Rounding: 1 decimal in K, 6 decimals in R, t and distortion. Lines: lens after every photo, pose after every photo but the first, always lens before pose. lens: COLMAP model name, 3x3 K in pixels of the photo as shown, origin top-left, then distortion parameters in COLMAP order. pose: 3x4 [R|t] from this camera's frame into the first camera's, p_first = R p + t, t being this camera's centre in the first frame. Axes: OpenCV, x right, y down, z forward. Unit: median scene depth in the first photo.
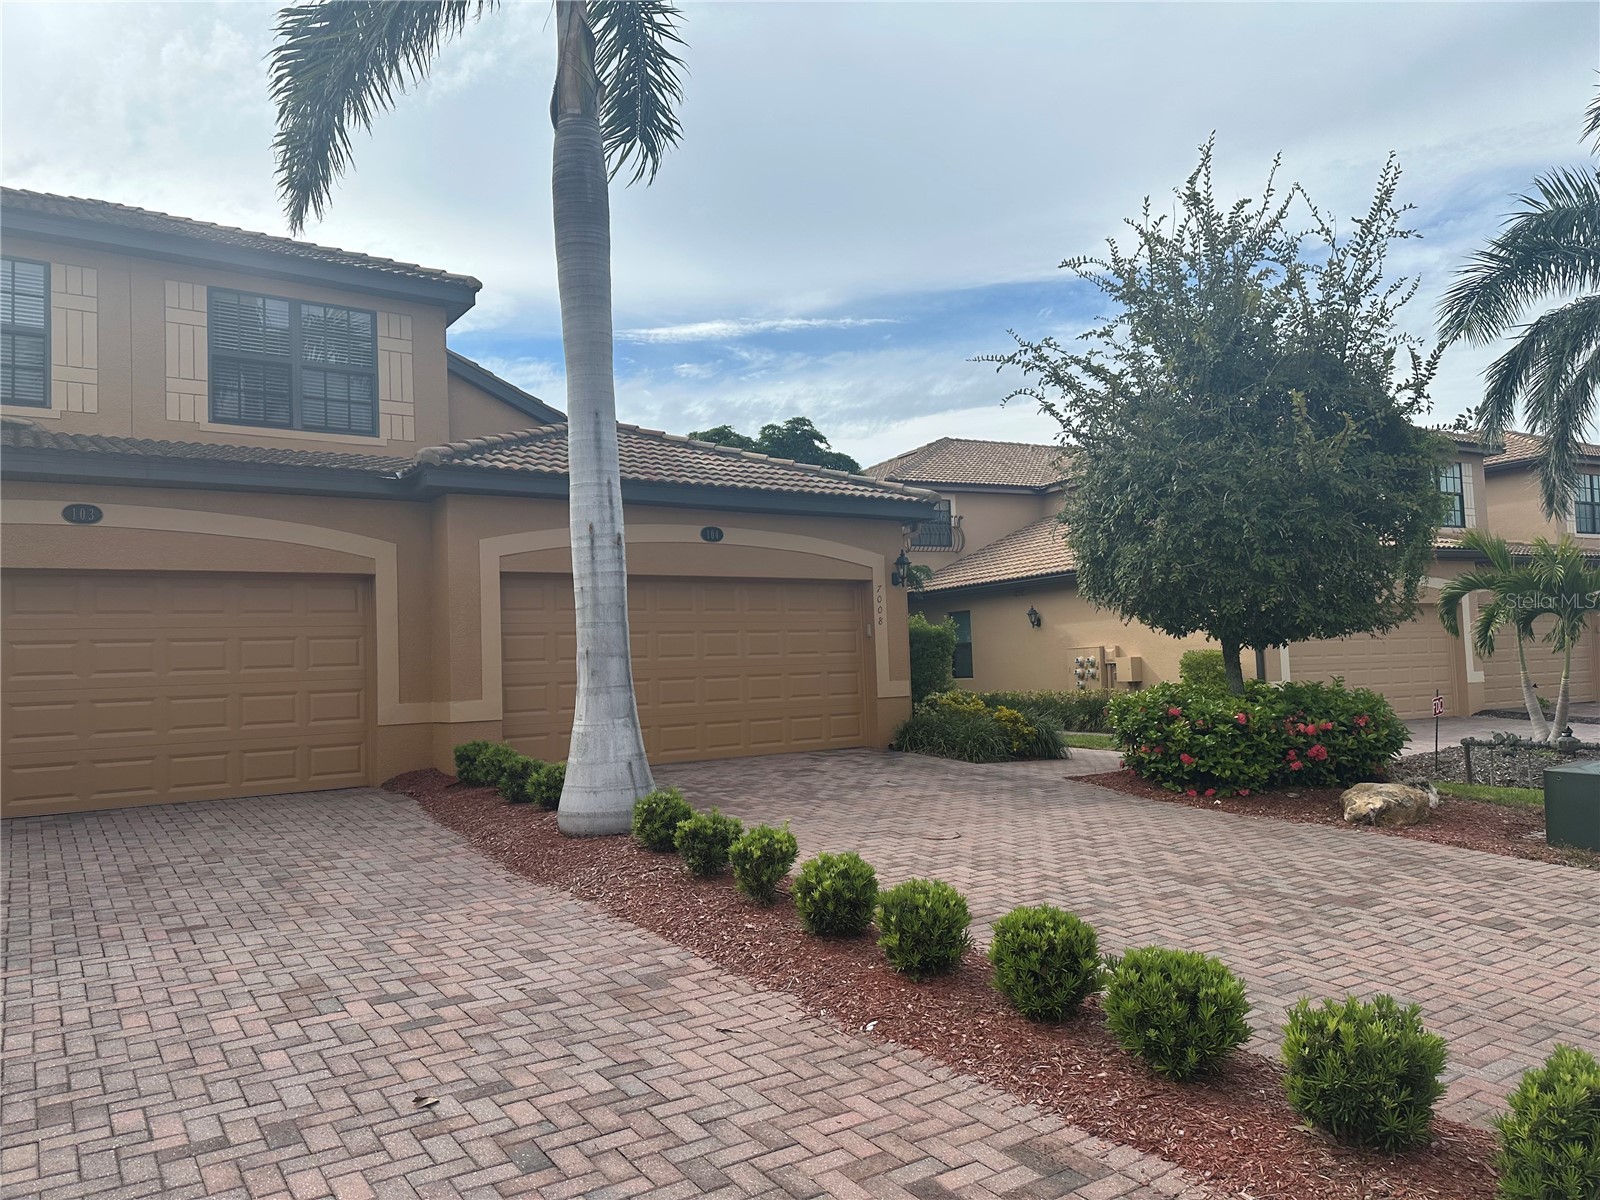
lens RADIAL K [[1110.6, 0, 801.1], [0, 1110.6, 607.7], [0, 0, 1]] dist [0.123423, -0.171690]
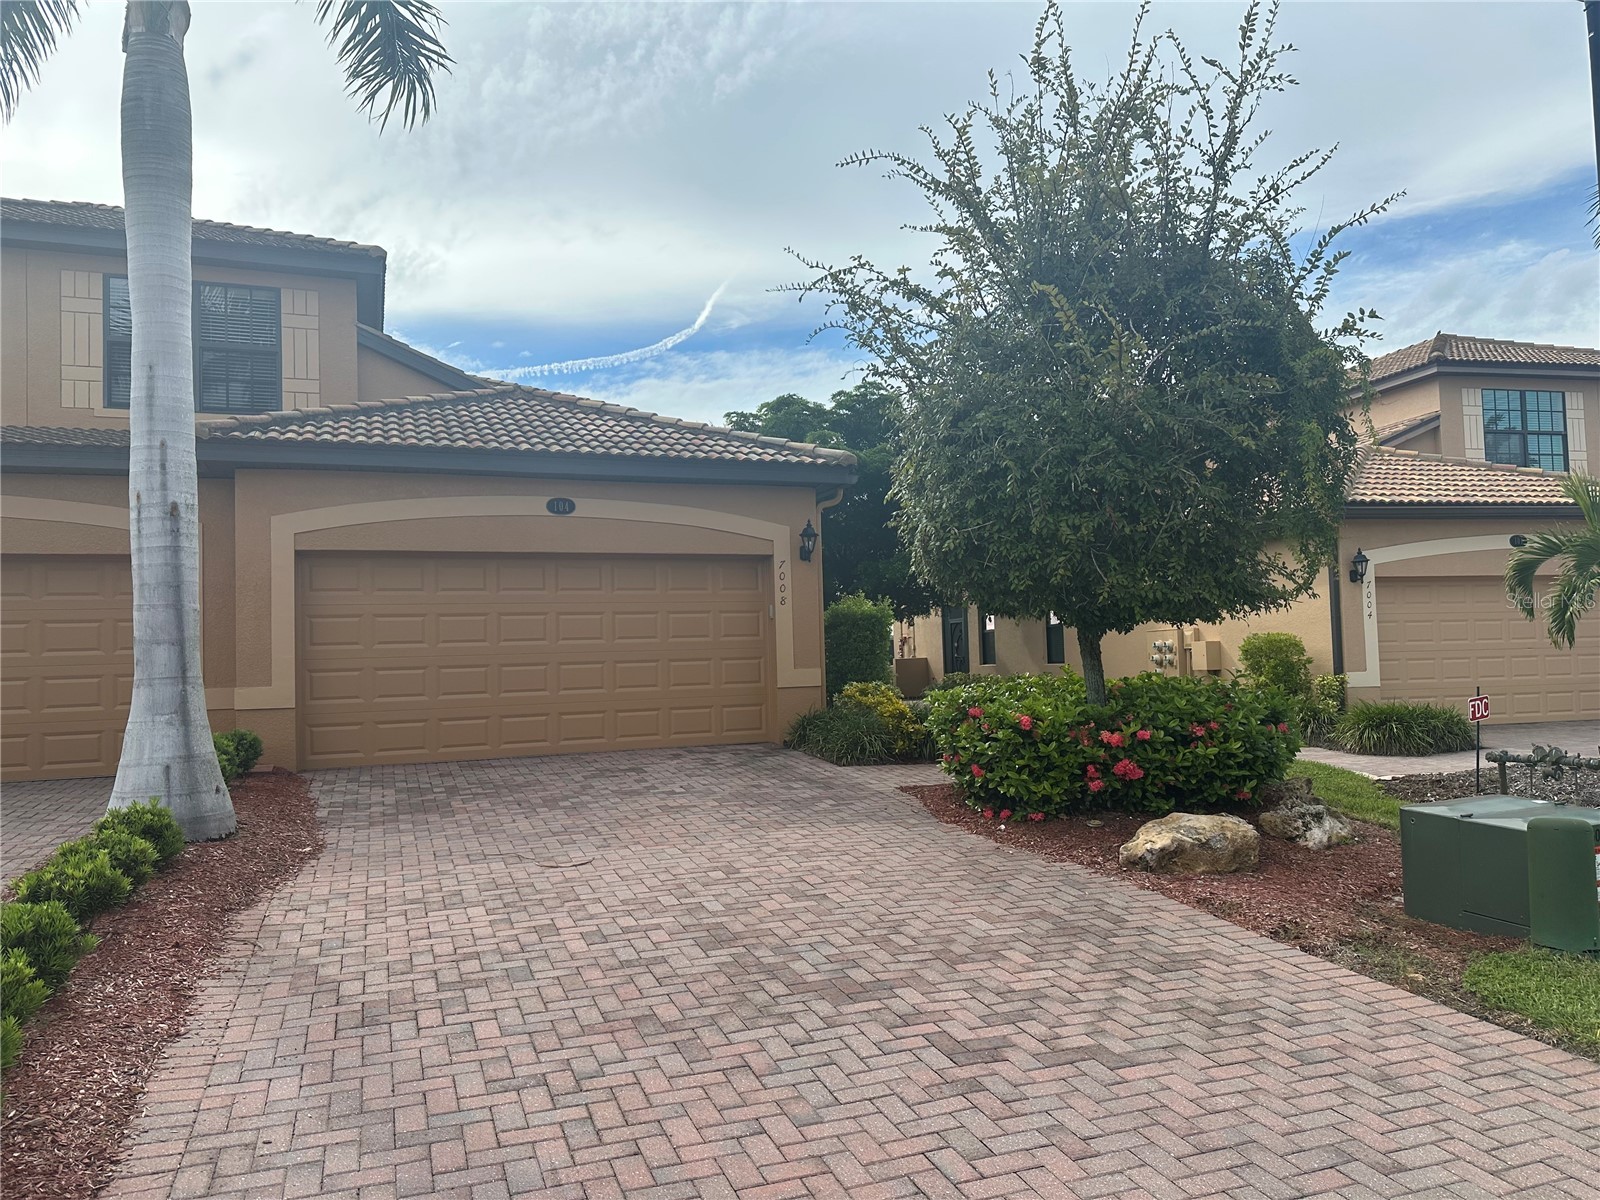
lens RADIAL K [[1110.6, 0, 801.1], [0, 1110.6, 607.7], [0, 0, 1]] dist [0.123423, -0.171690]
pose [[0.970803, -0.003077, -0.239858, 0.423992], [0.007502, 0.999818, 0.017538, 0.002855], [0.239760, -0.018825, 0.970650, 0.207158]]
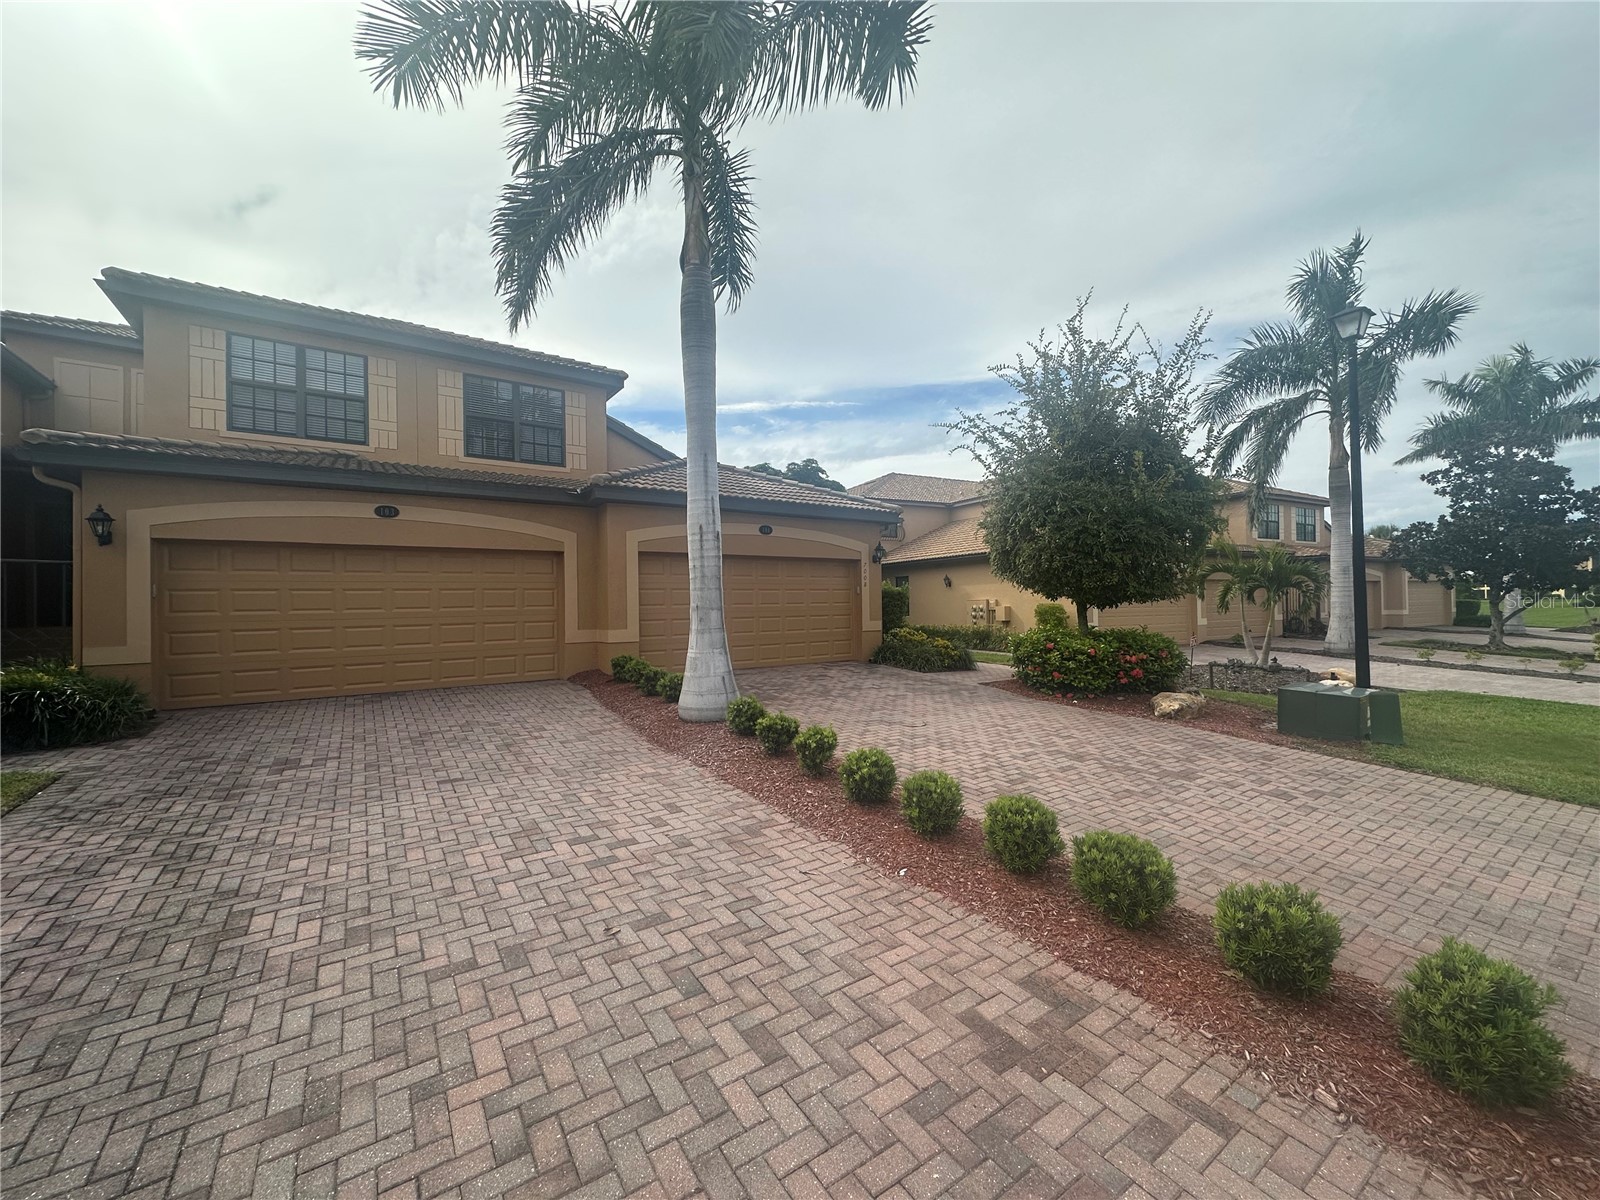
lens RADIAL K [[636.5, 0, 800.0], [0, 636.5, 600.0], [0, 0, 1]] dist [-0.000489, 0.000436]
pose [[0.999773, 0.021147, 0.002579, -0.039063], [-0.021249, 0.998555, 0.049353, -0.013684], [-0.001532, -0.049396, 0.998778, 0.079272]]
